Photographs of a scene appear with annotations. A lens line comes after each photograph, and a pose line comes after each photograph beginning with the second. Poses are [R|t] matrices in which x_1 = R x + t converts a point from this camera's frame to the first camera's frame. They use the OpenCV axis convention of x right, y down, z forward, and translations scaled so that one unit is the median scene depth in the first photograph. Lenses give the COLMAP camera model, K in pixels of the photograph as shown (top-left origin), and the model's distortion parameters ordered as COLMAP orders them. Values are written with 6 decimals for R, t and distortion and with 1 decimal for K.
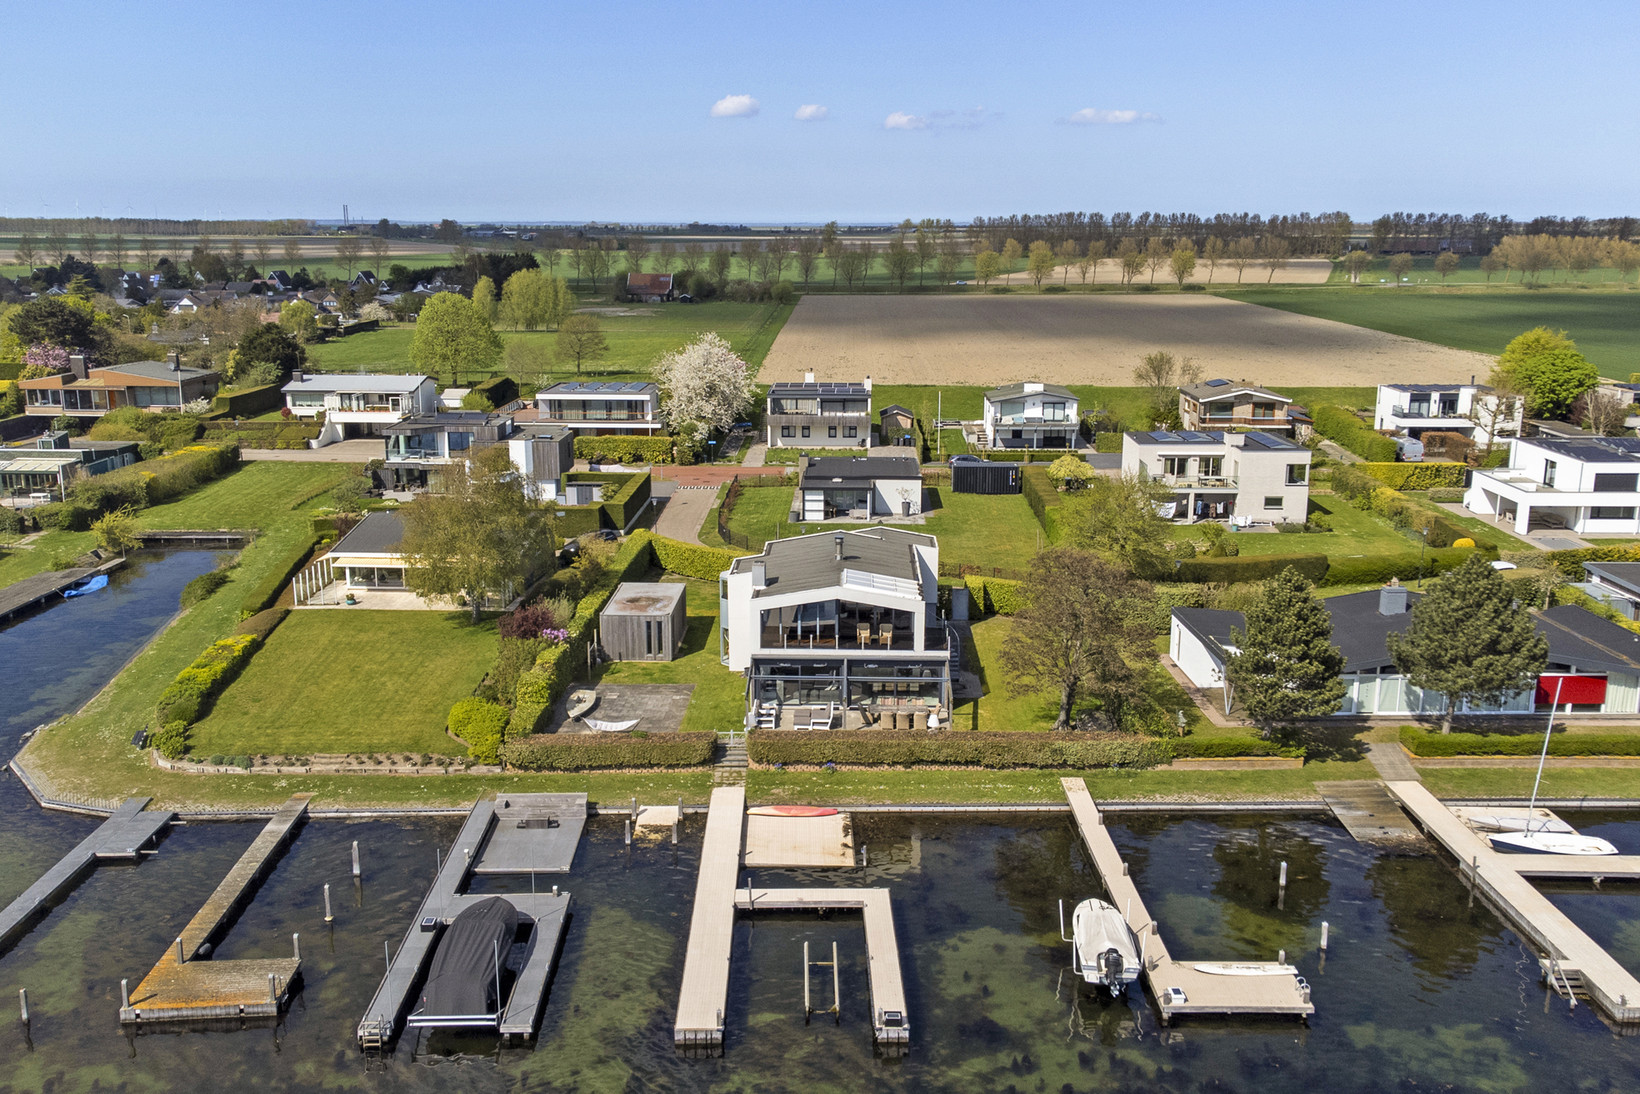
lens RADIAL K [[1461.1, 0, 818.9], [0, 1461.1, 502.0], [0, 0, 1]] dist [0.003165, 0.065798]
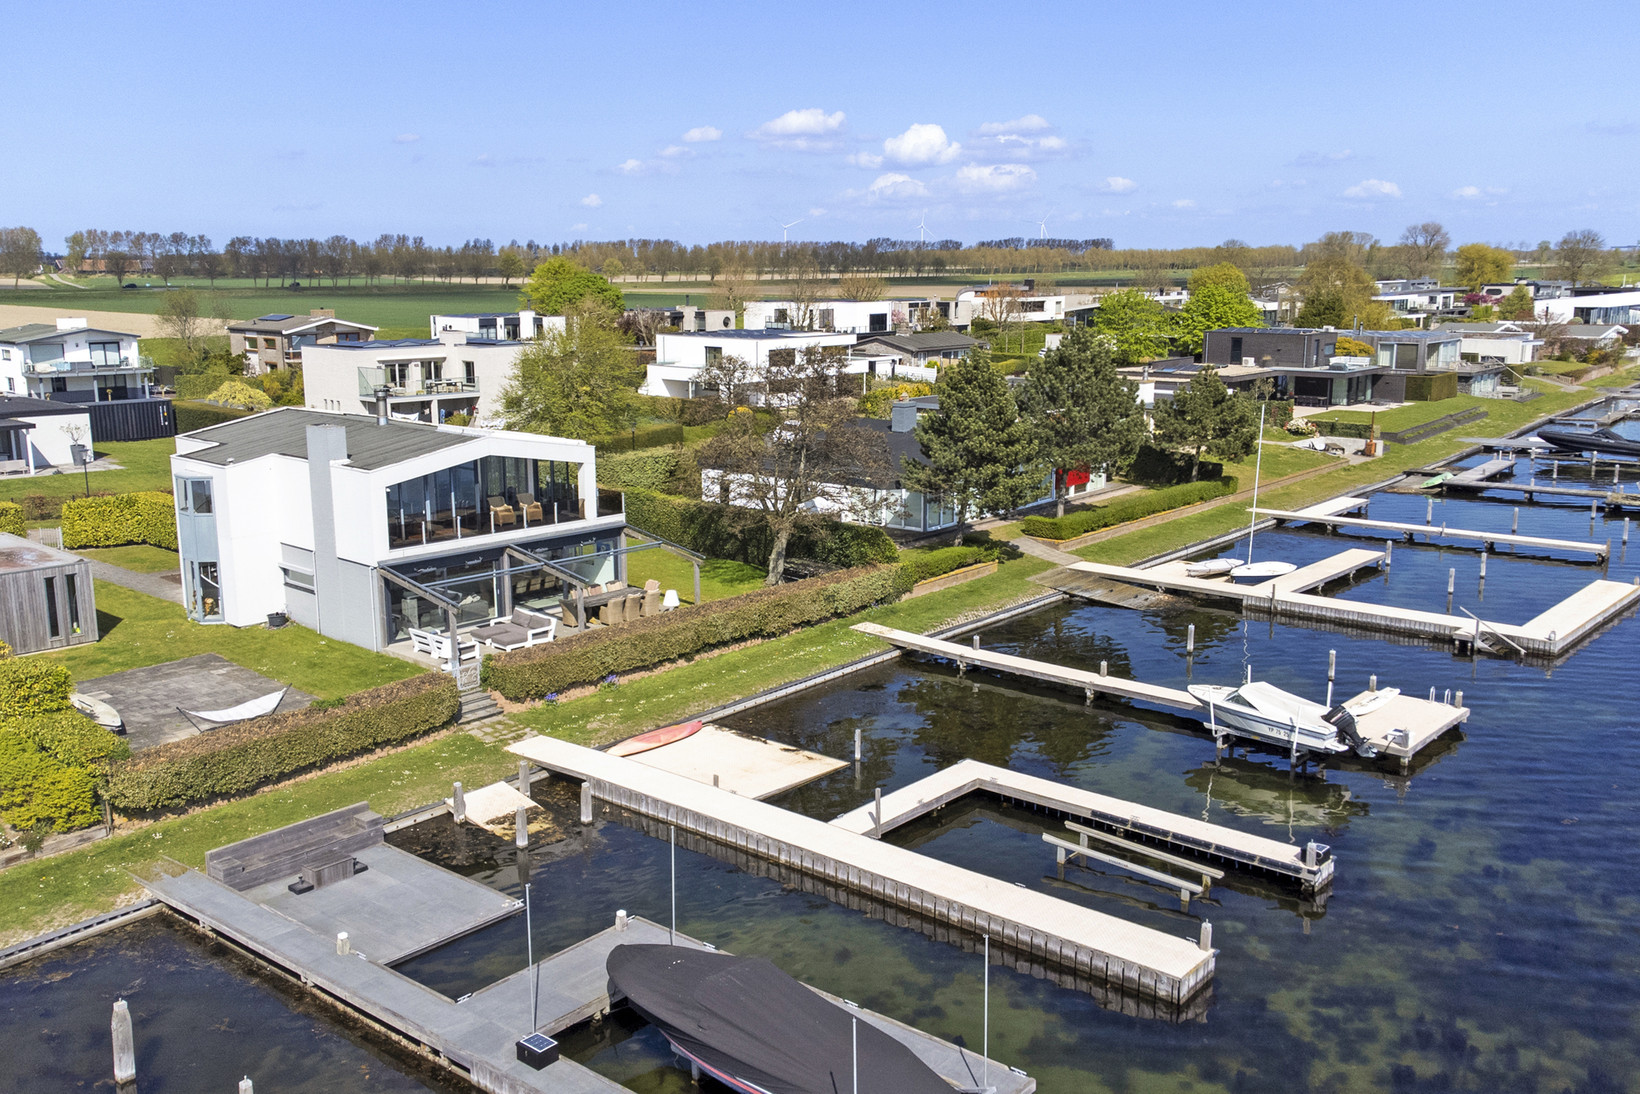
lens RADIAL K [[1461.1, 0, 818.9], [0, 1461.1, 502.0], [0, 0, 1]] dist [0.003165, 0.065798]
pose [[0.650885, -0.124351, 0.748923, -0.388601], [0.143552, 0.988857, 0.039430, 0.082226], [-0.745481, 0.081845, 0.661483, 0.452185]]
